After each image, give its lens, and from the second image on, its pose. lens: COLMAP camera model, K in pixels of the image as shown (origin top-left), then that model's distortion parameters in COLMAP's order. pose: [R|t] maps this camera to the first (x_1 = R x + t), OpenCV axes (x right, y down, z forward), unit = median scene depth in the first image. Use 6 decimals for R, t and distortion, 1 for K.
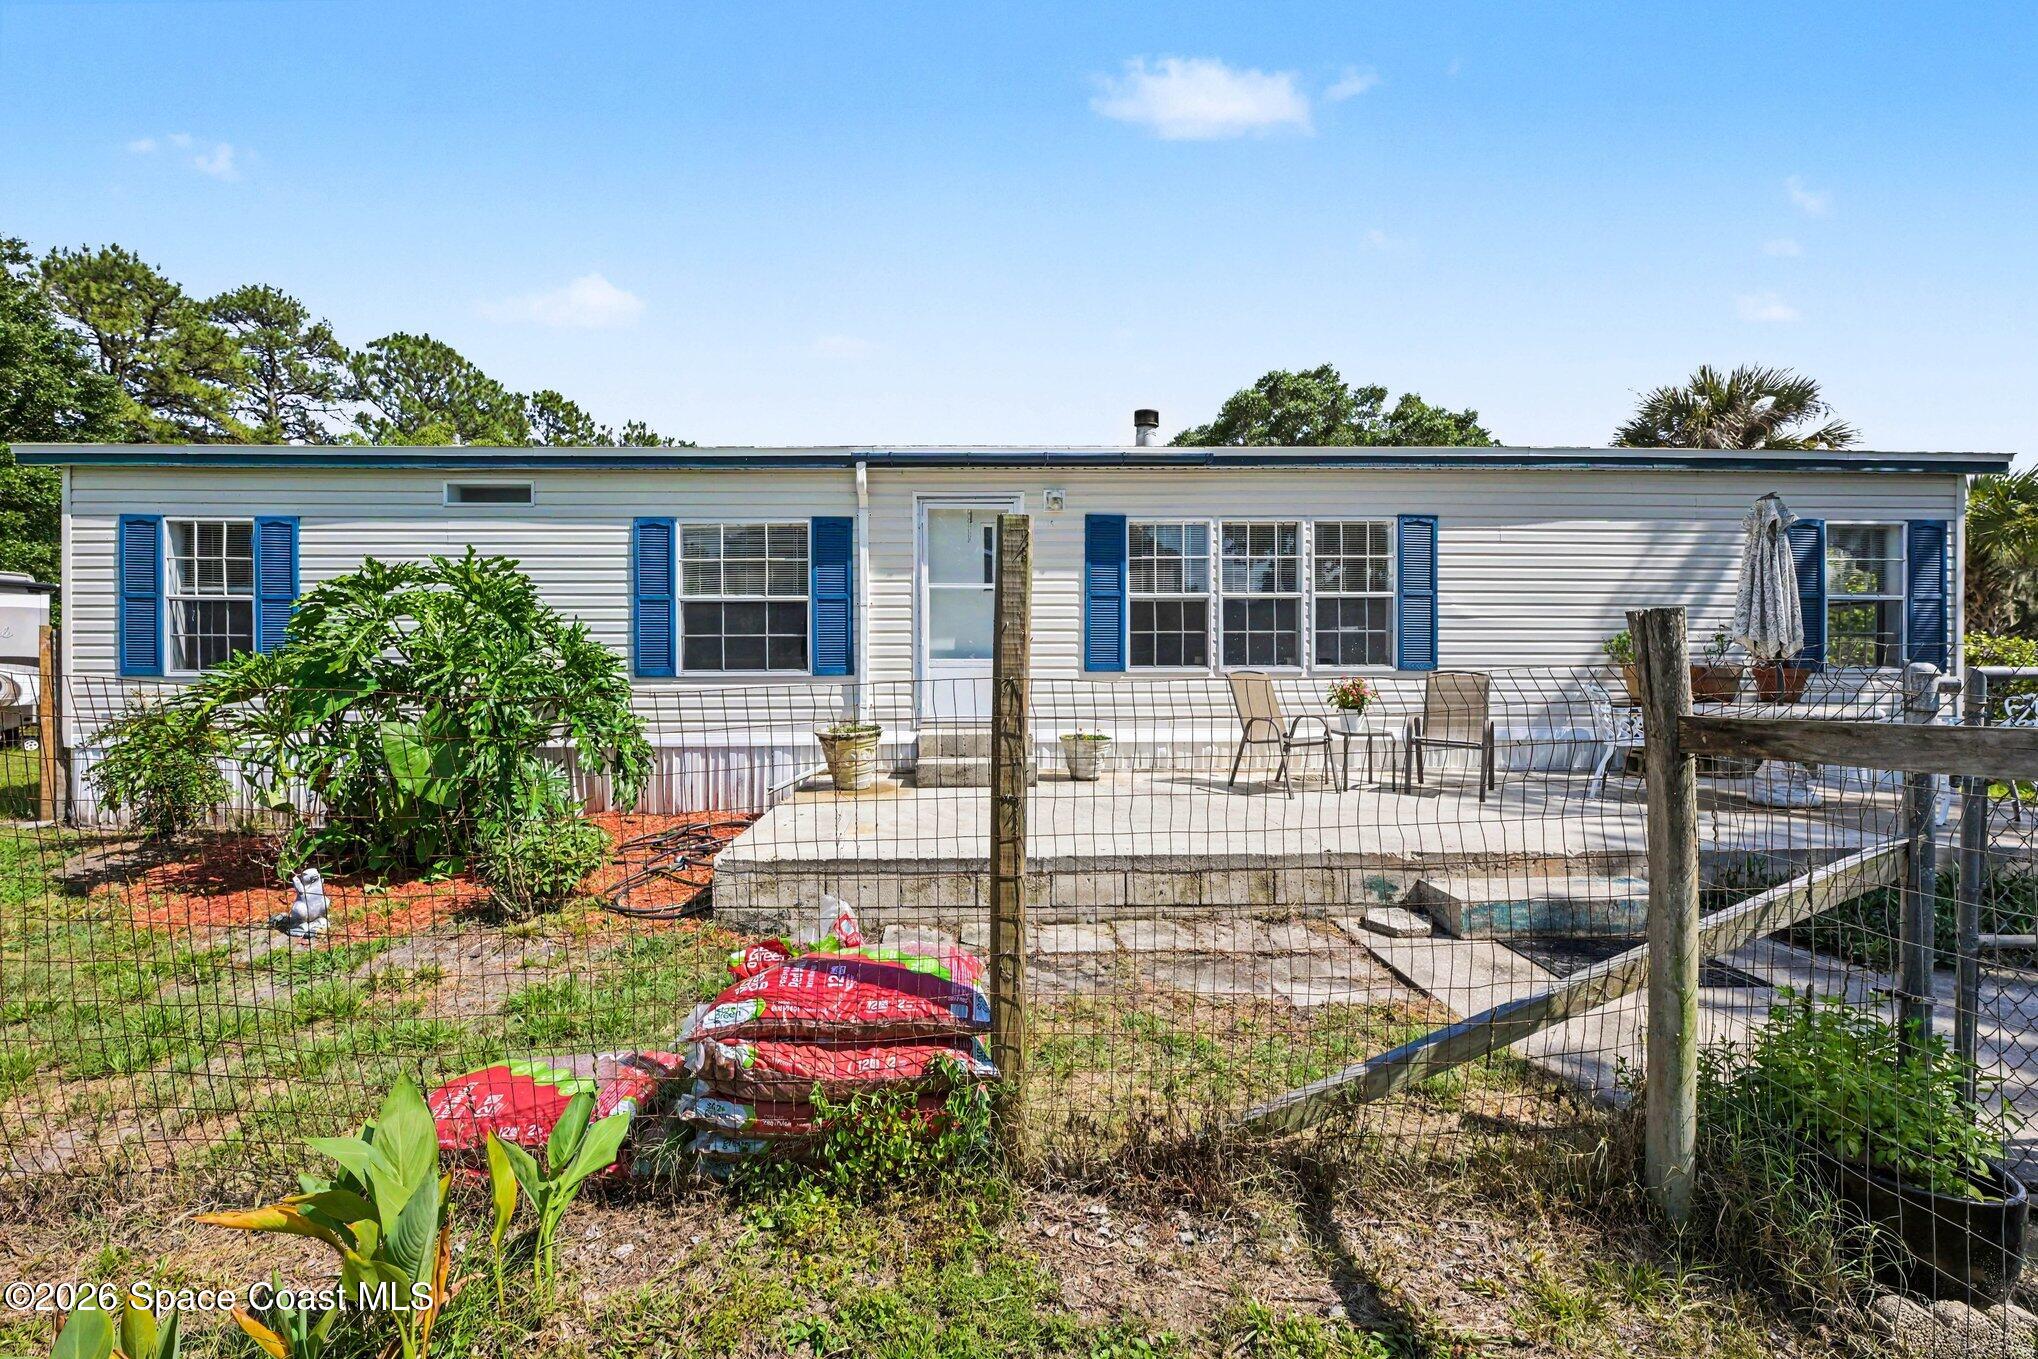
lens RADIAL K [[791.2, 0, 982.6], [0, 791.2, 658.7], [0, 0, 1]] dist [0.002740, 0.000252]
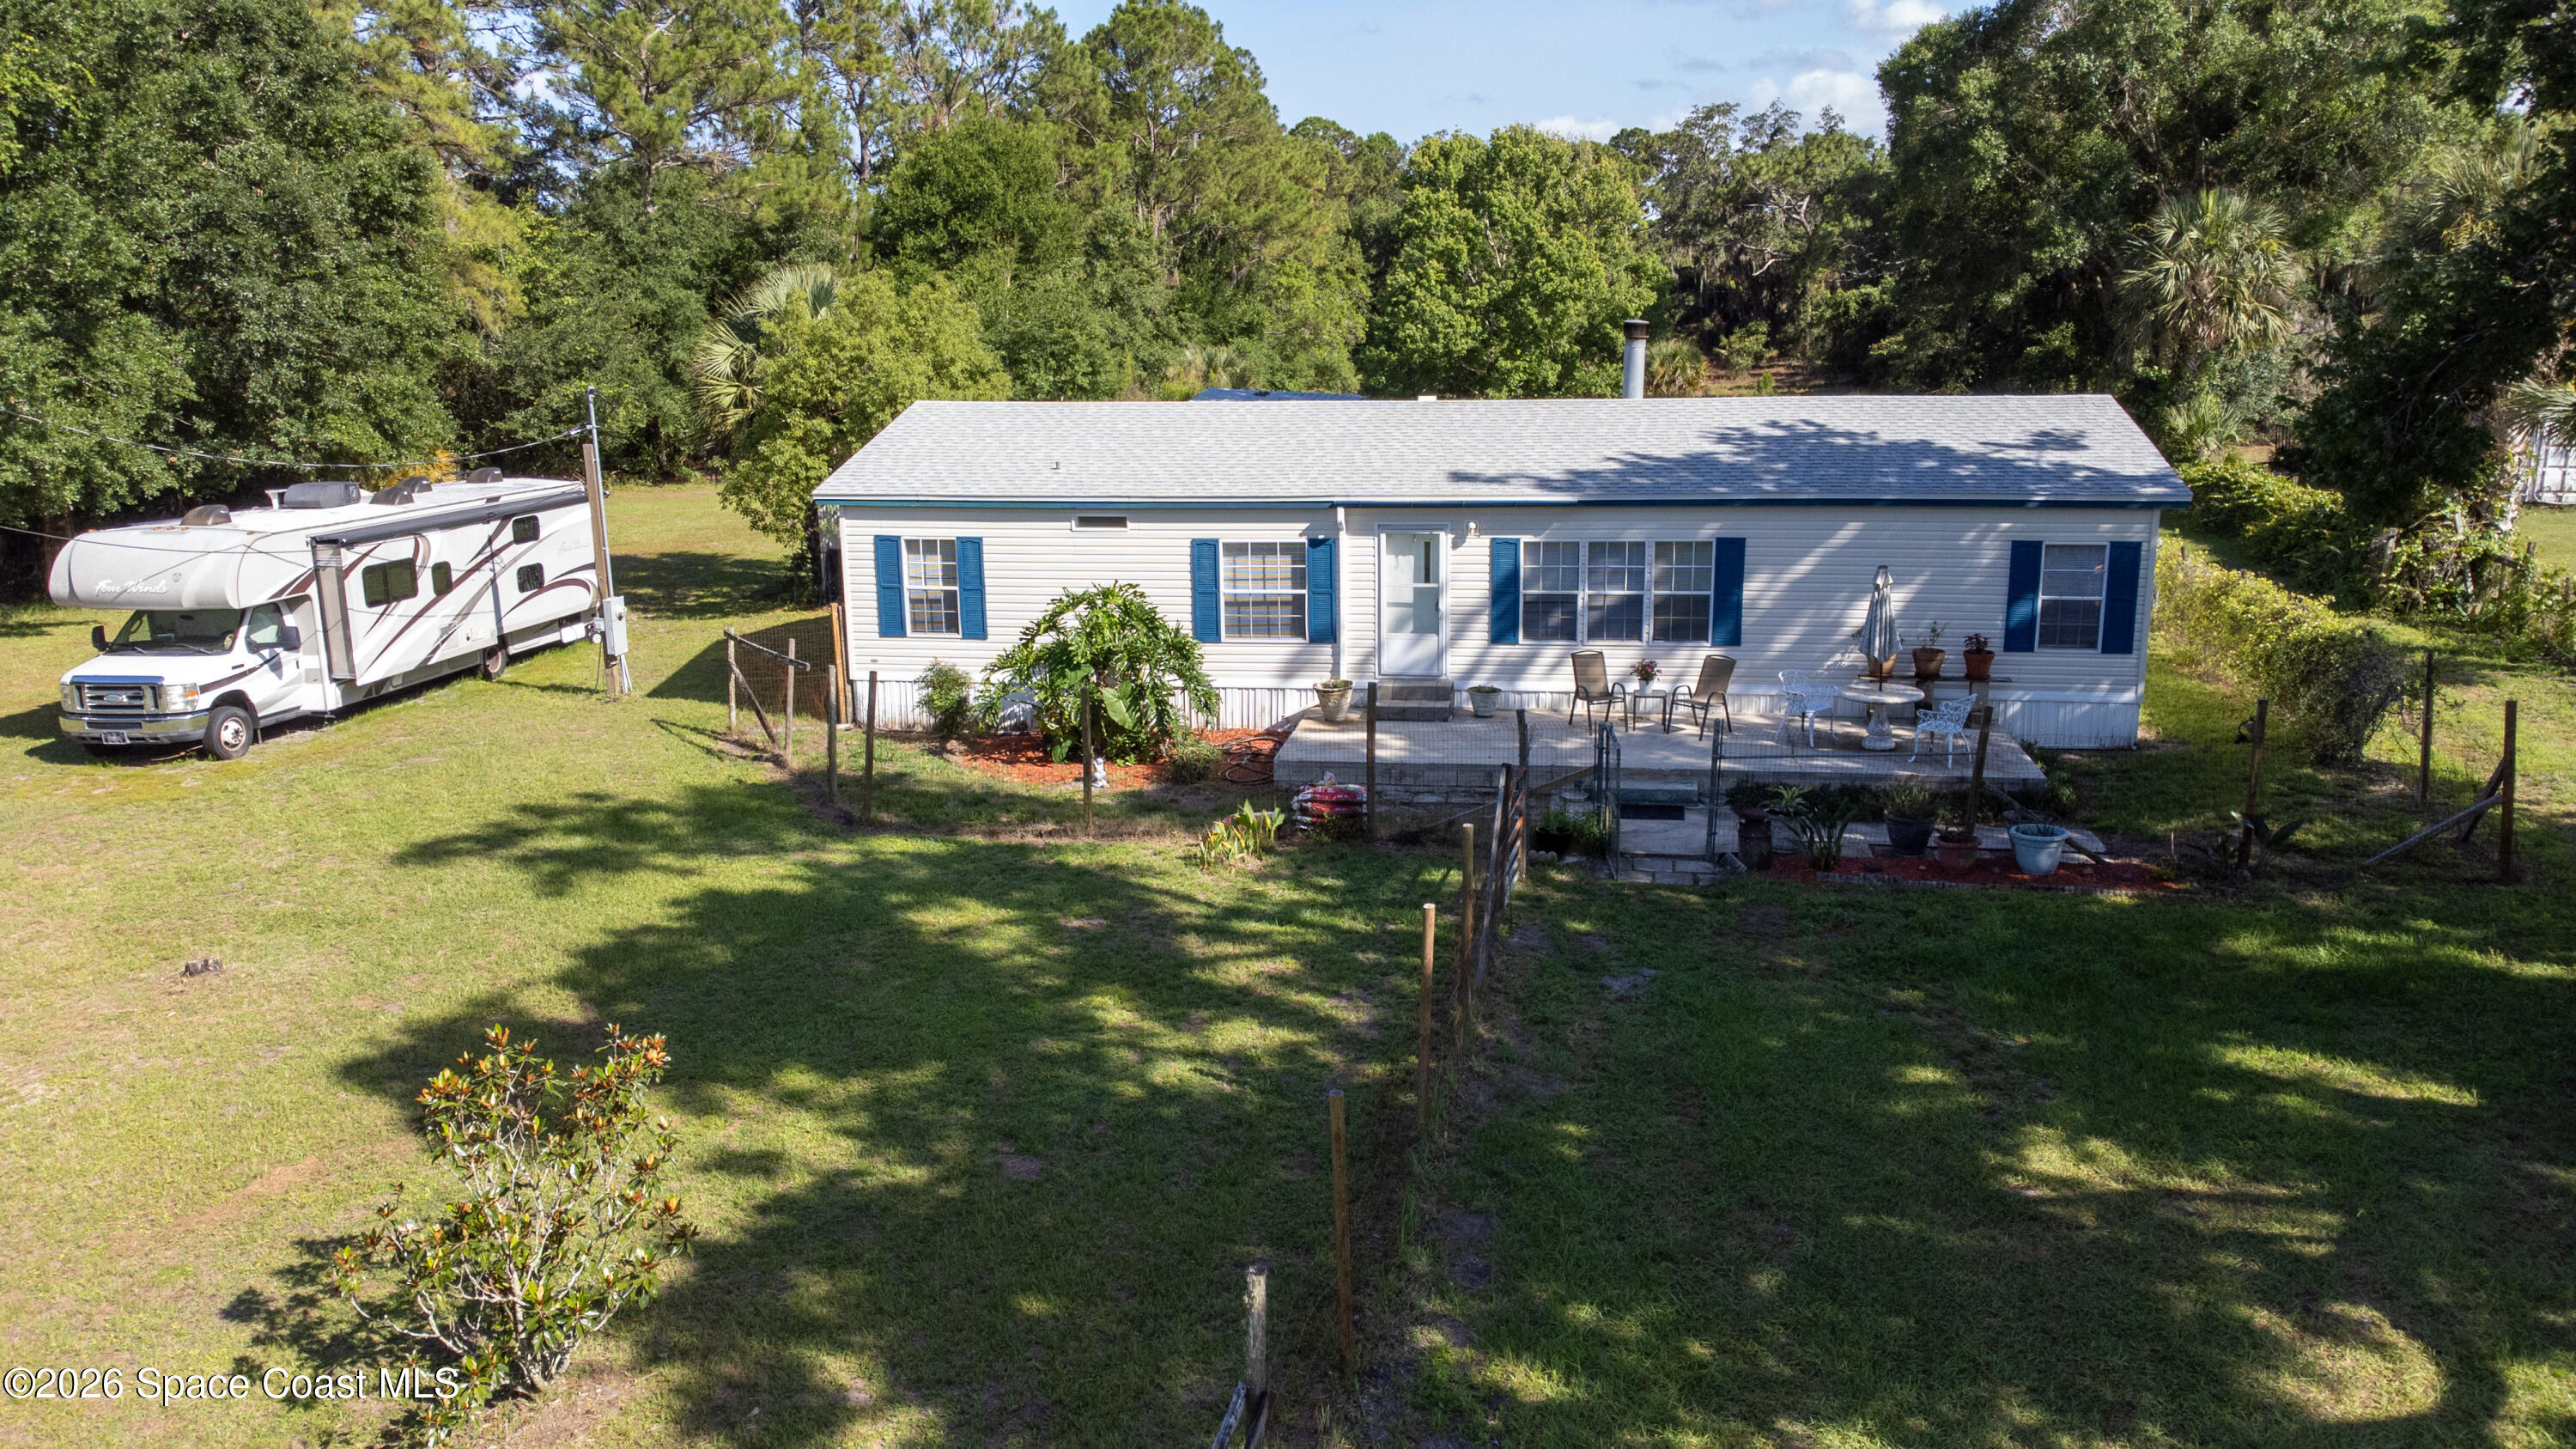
lens RADIAL K [[1888.8, 0, 1328.5], [0, 1888.8, 711.9], [0, 0, 1]] dist [0.035947, -0.009767]
pose [[0.985276, 0.026563, -0.168894, 0.424886], [0.012481, 0.974047, 0.226002, -0.652802], [0.170513, -0.224782, 0.959374, -2.437796]]
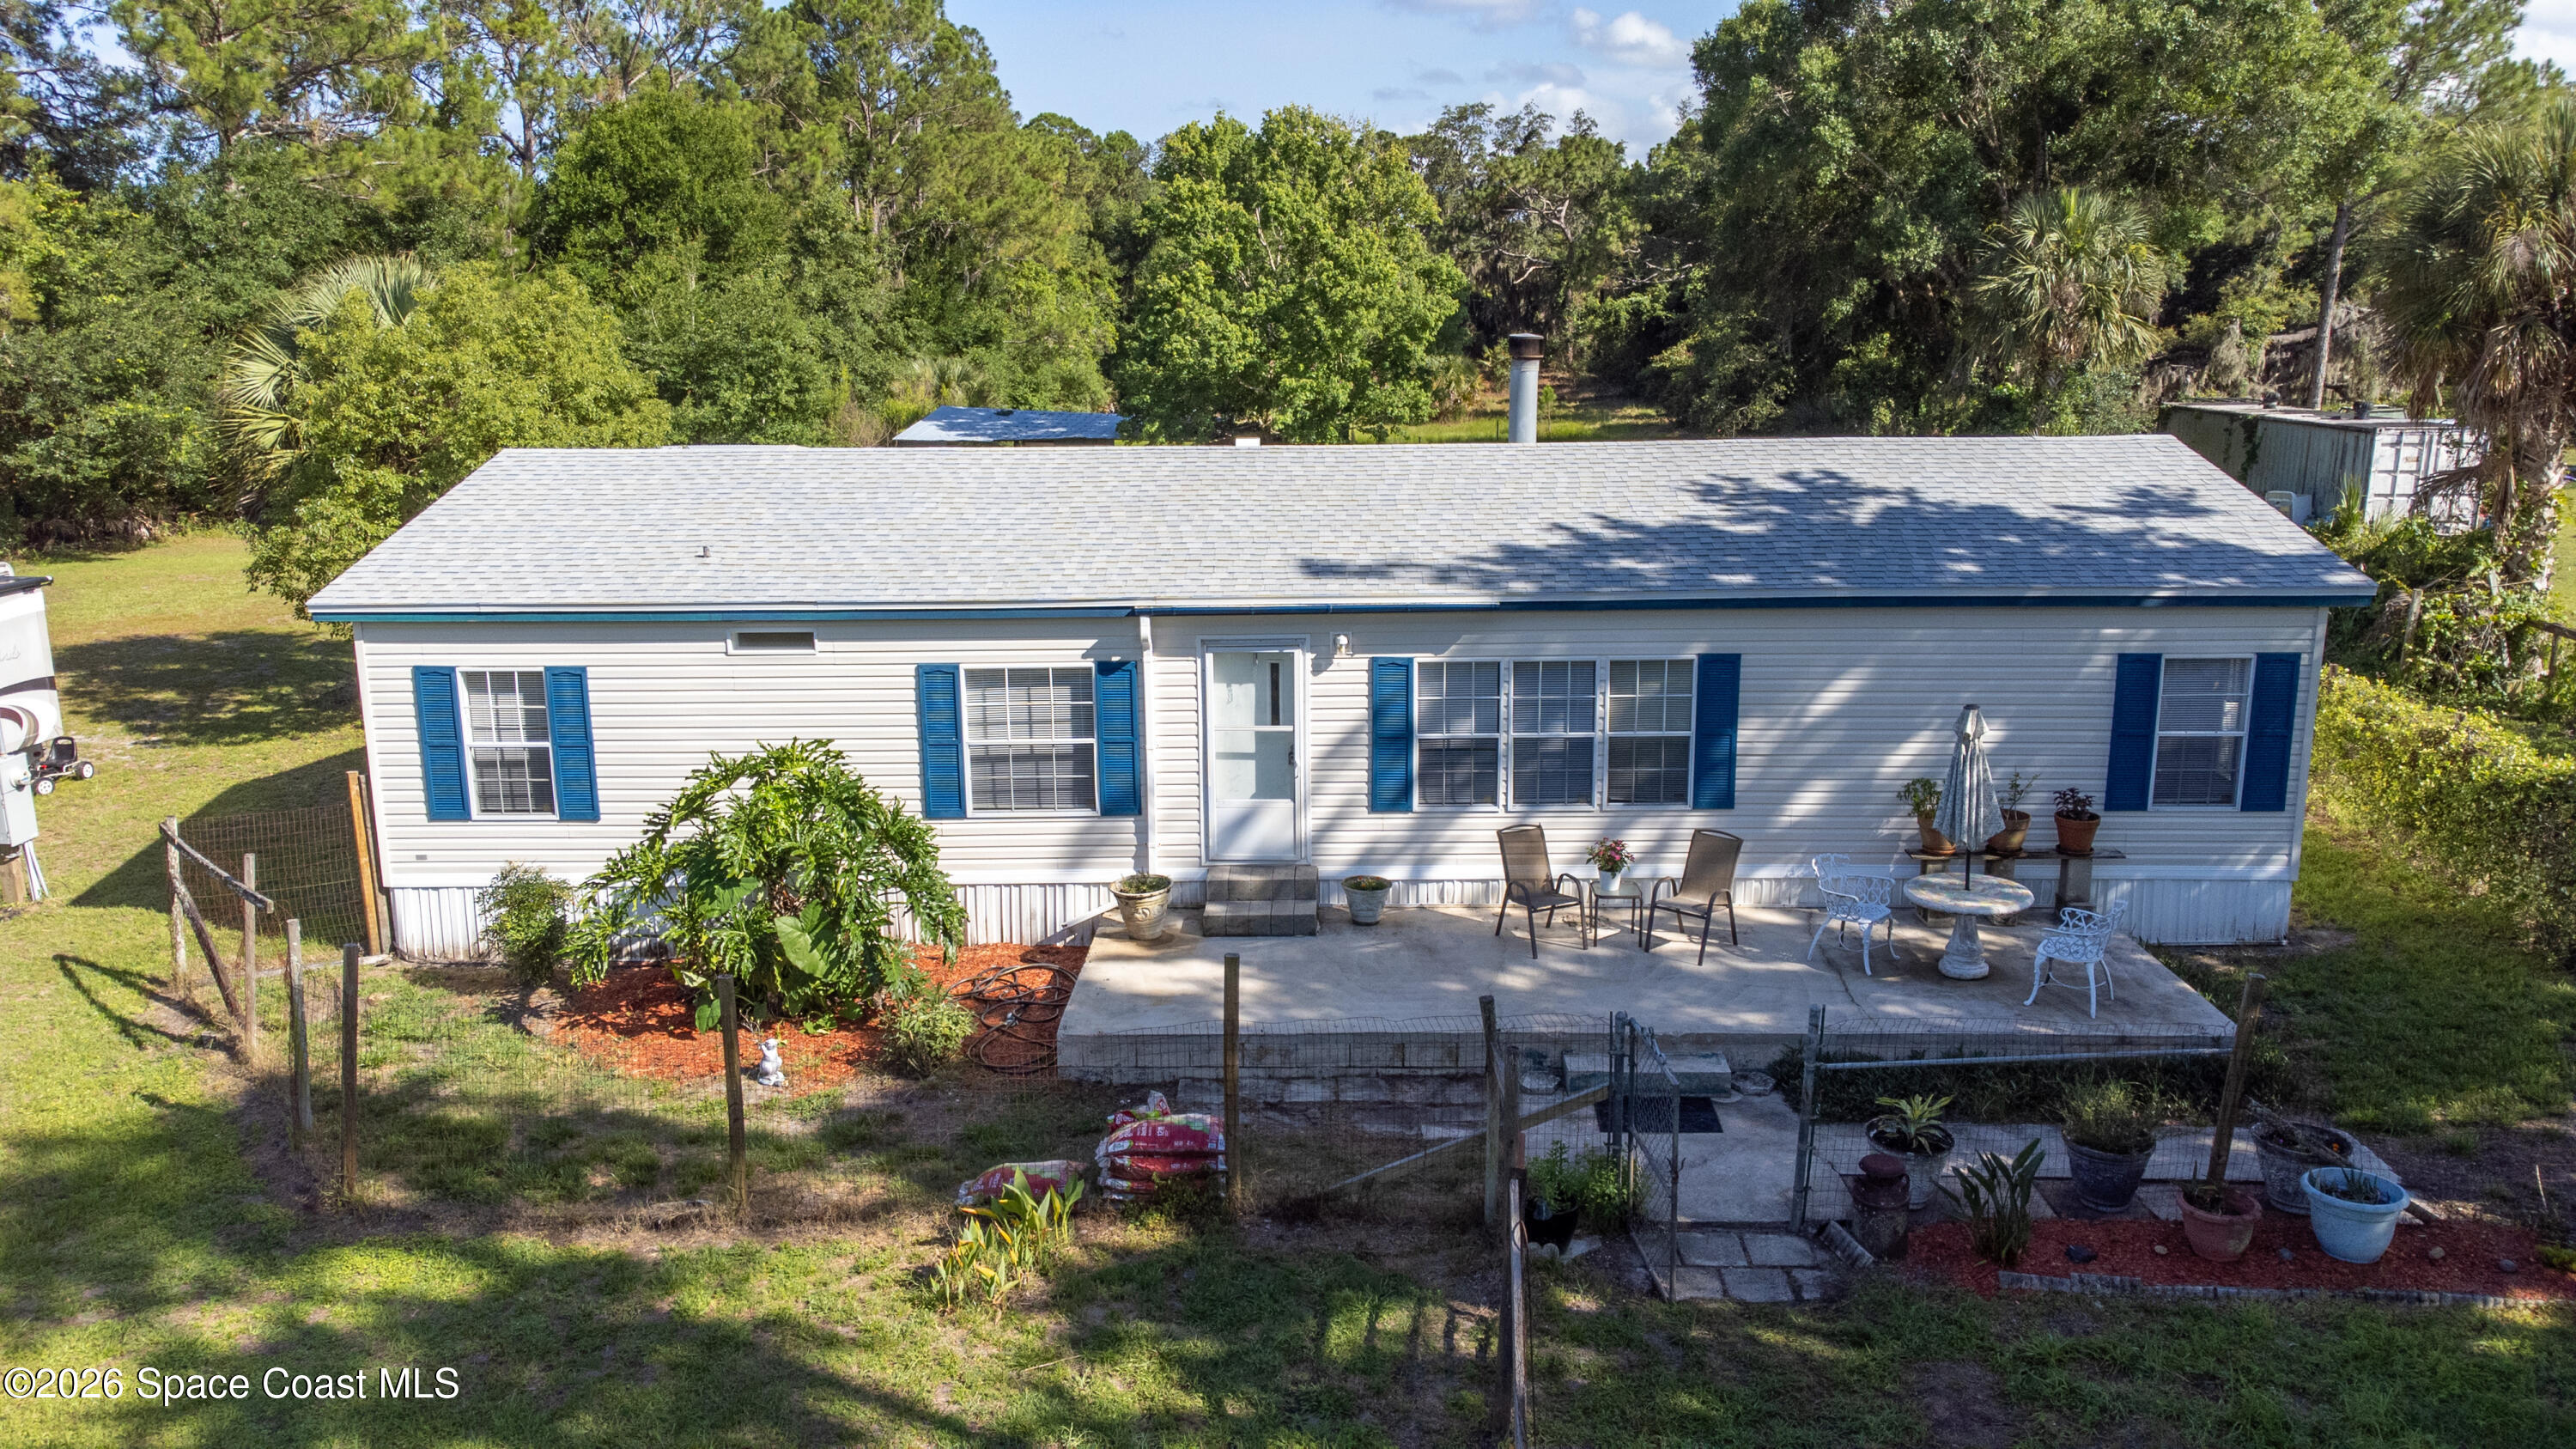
lens RADIAL K [[1888.8, 0, 1328.5], [0, 1888.8, 711.9], [0, 0, 1]] dist [0.035947, -0.009767]
pose [[0.999351, 0.000503, -0.036010, 0.157759], [0.007580, 0.974563, 0.223984, -0.634947], [0.035207, -0.224111, 0.973927, -1.282848]]
